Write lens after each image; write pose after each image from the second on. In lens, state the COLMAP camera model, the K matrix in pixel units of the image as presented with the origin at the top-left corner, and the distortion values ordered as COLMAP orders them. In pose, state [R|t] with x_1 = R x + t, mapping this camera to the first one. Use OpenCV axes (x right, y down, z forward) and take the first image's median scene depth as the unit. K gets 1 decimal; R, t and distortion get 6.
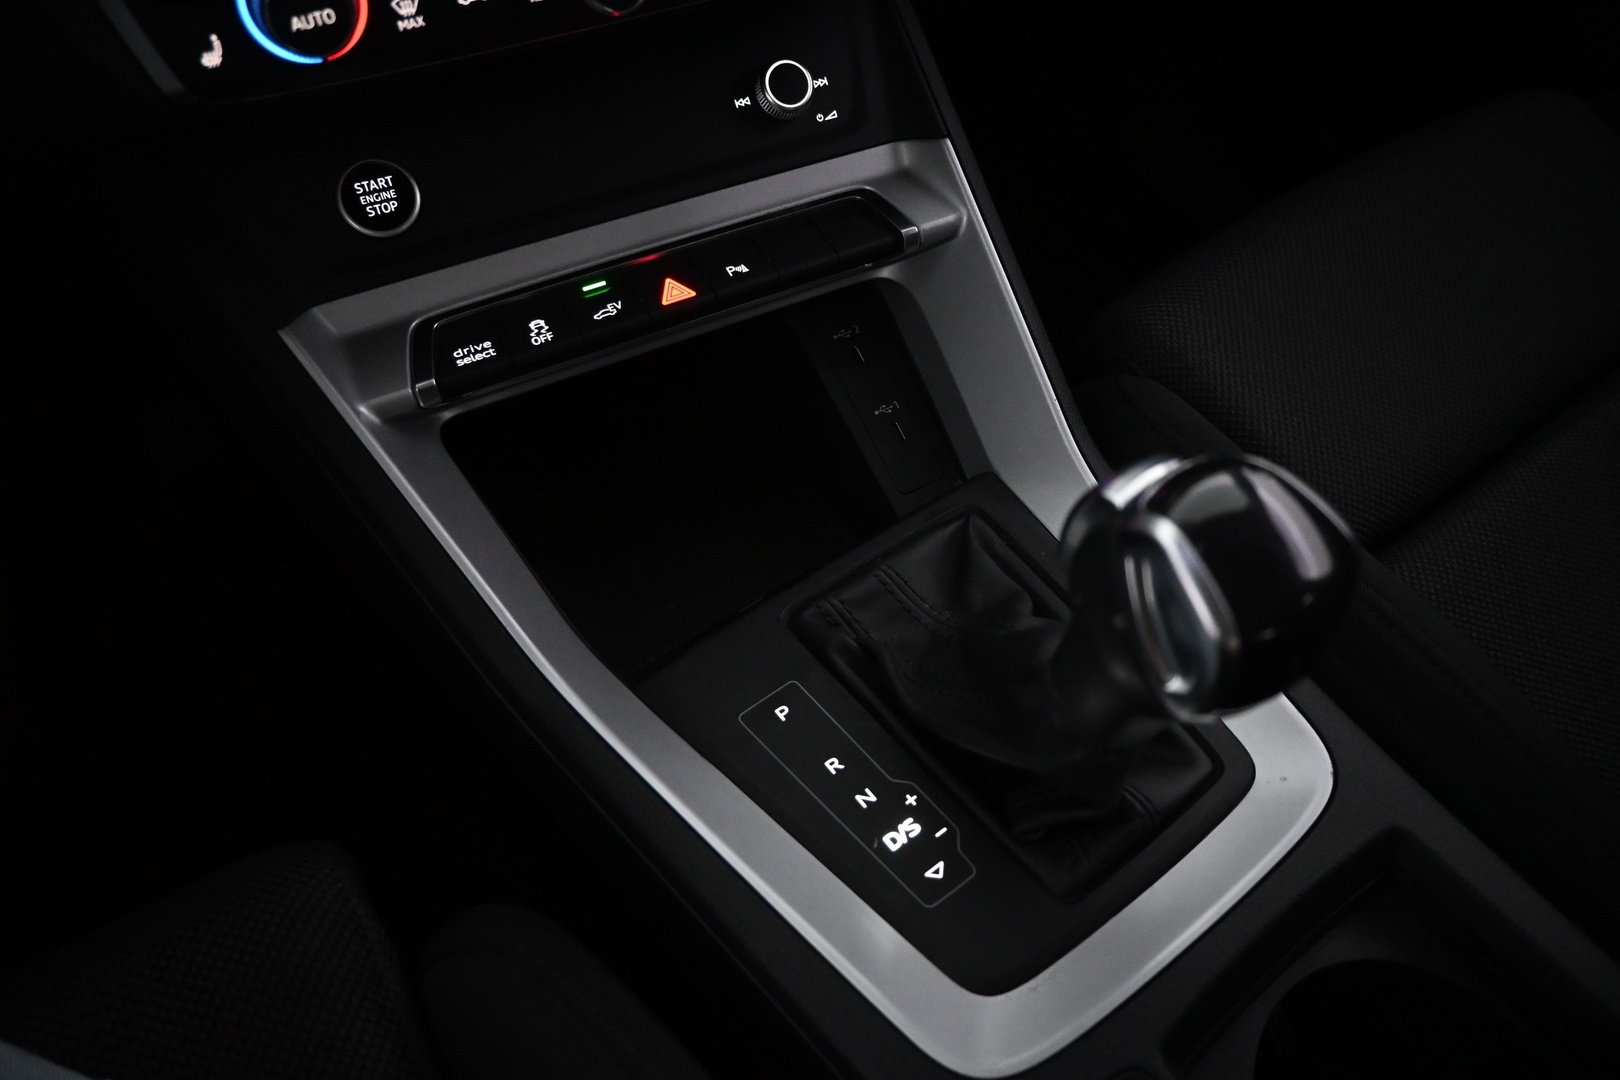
lens RADIAL K [[1106.5, 0, 810.0], [0, 1106.5, 540.0], [0, 0, 1]] dist [-0.004293, 0.002204]
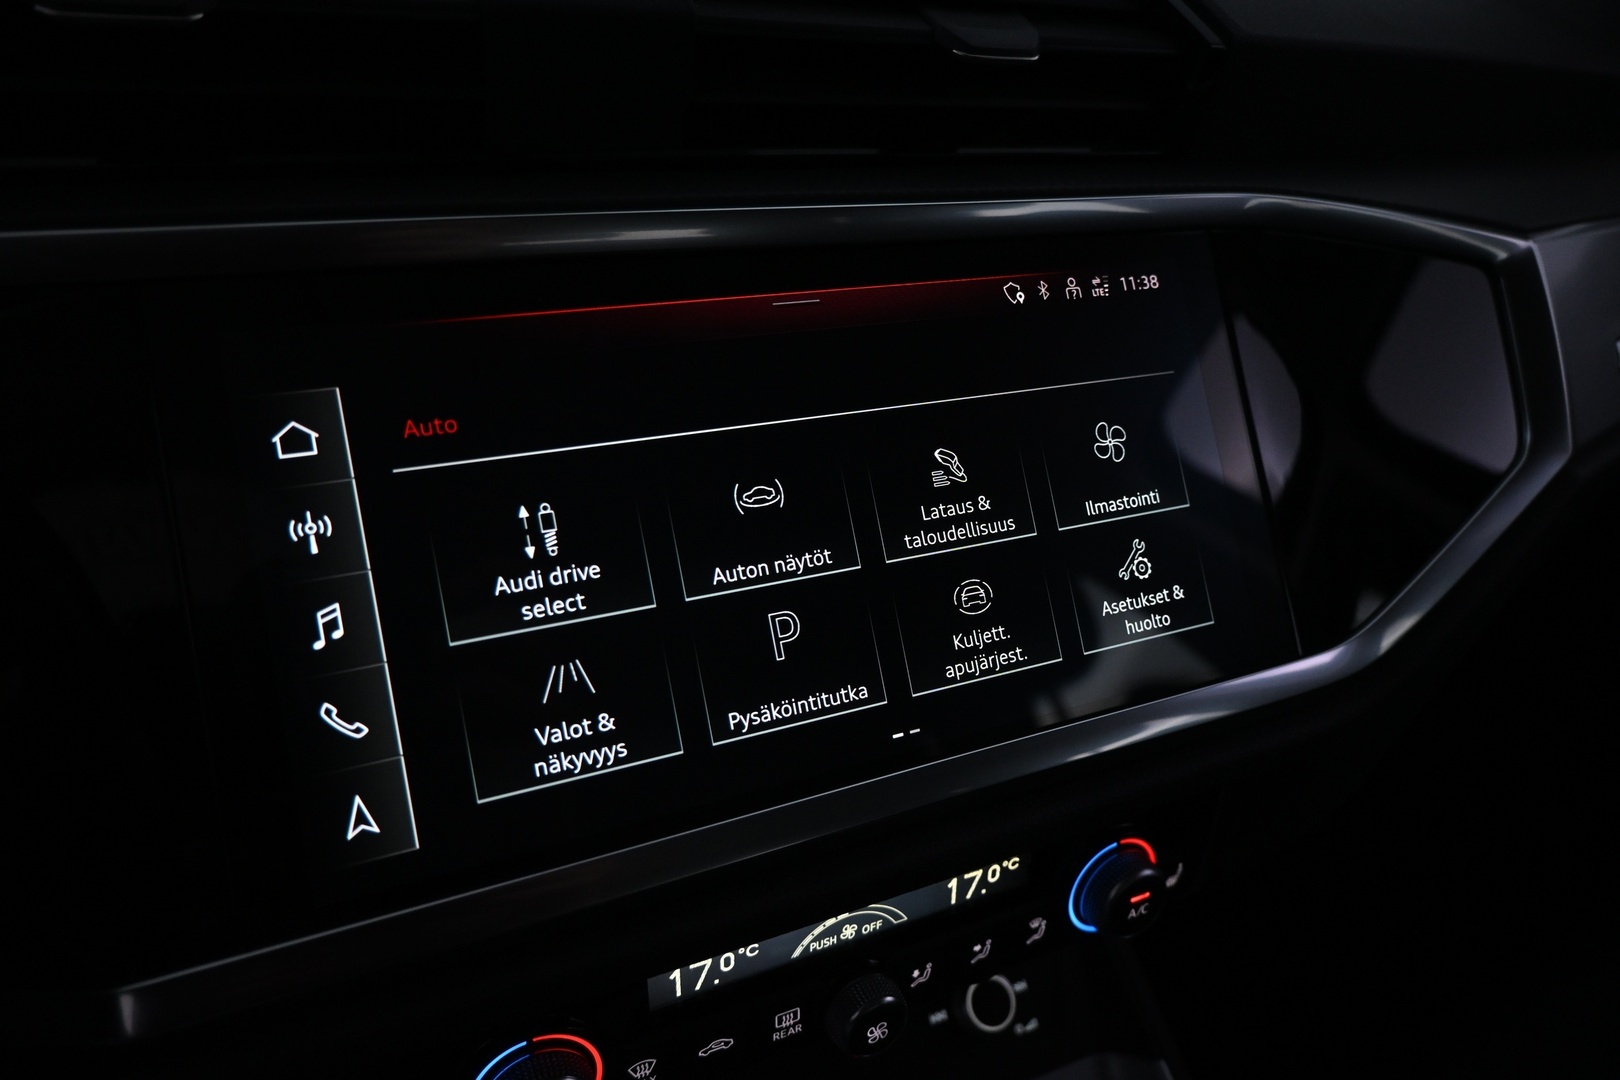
lens RADIAL K [[1106.5, 0, 810.0], [0, 1106.5, 540.0], [0, 0, 1]] dist [-0.004293, 0.002204]
pose [[0.998925, 0.044441, -0.013156, -0.173557], [-0.045825, 0.904512, -0.423979, -0.368355], [-0.006942, 0.424126, 0.905577, 0.027188]]
